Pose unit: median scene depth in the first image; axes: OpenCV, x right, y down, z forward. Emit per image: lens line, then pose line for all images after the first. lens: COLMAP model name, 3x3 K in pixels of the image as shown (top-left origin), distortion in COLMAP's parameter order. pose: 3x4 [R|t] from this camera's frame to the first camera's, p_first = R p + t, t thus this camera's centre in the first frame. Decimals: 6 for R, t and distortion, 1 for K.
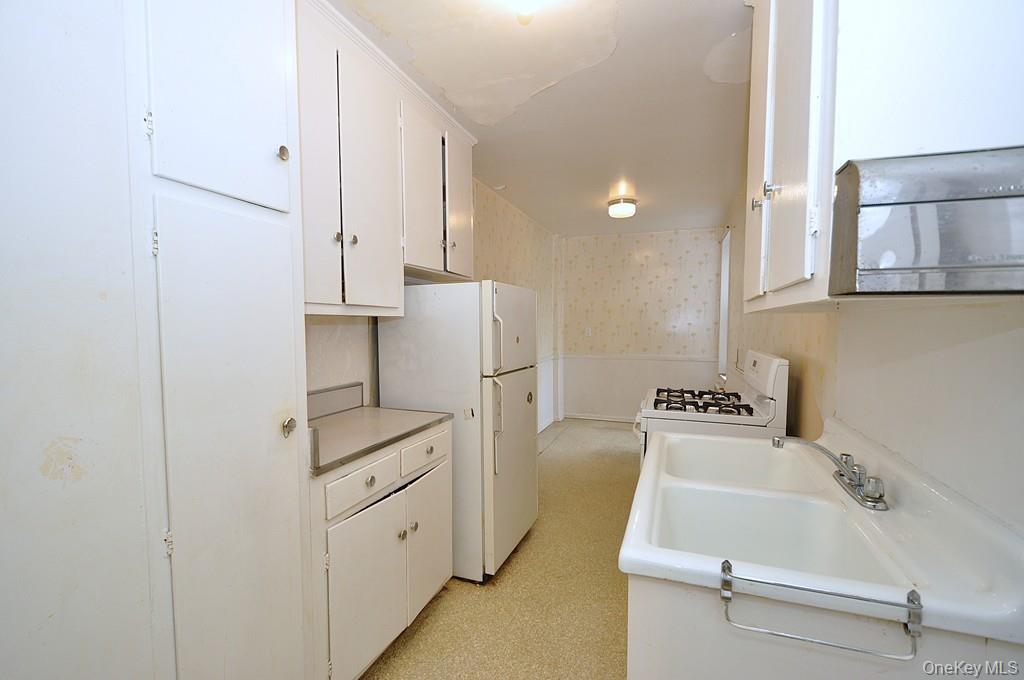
lens RADIAL K [[441.7, 0, 514.3], [0, 441.7, 356.2], [0, 0, 1]] dist [0.006579, -0.005840]
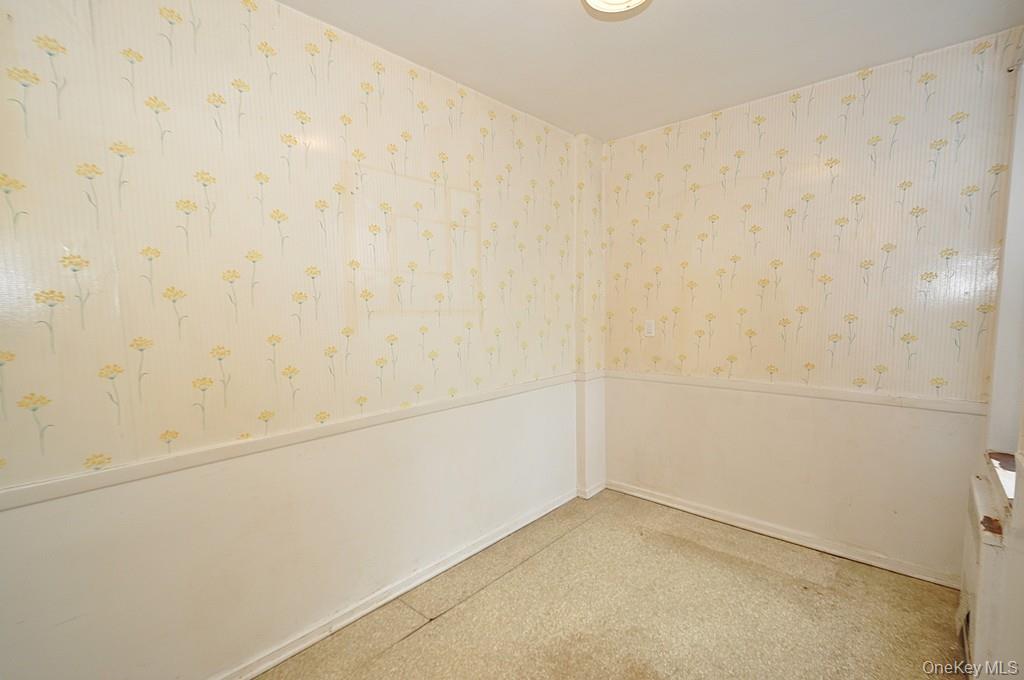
lens RADIAL K [[451.9, 0, 514.5], [0, 451.9, 357.5], [0, 0, 1]] dist [0.000851, -0.005546]
pose [[0.926633, 0.026667, -0.375020, 0.241719], [-0.012465, 0.999112, 0.040246, -0.044744], [0.375760, -0.032619, 0.926143, 0.522182]]
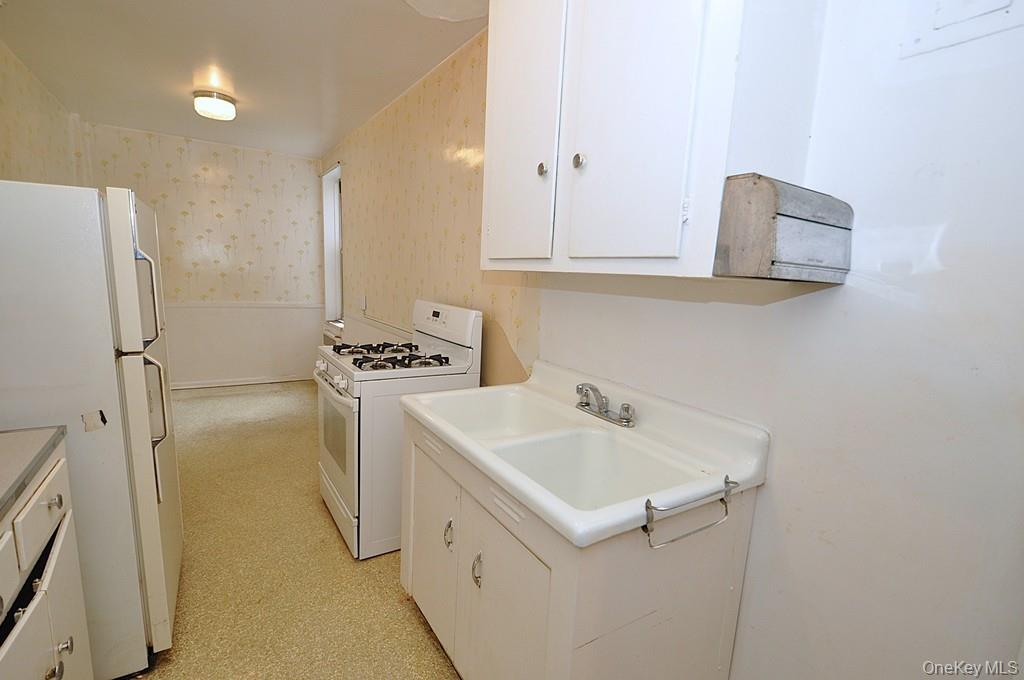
lens RADIAL K [[468.2, 0, 505.7], [0, 468.2, 355.5], [0, 0, 1]] dist [0.018991, -0.015019]
pose [[0.616137, -0.104972, 0.780613, -0.092774], [0.008685, 0.991924, 0.126533, -0.010270], [-0.787591, -0.071182, 0.612073, 0.077329]]
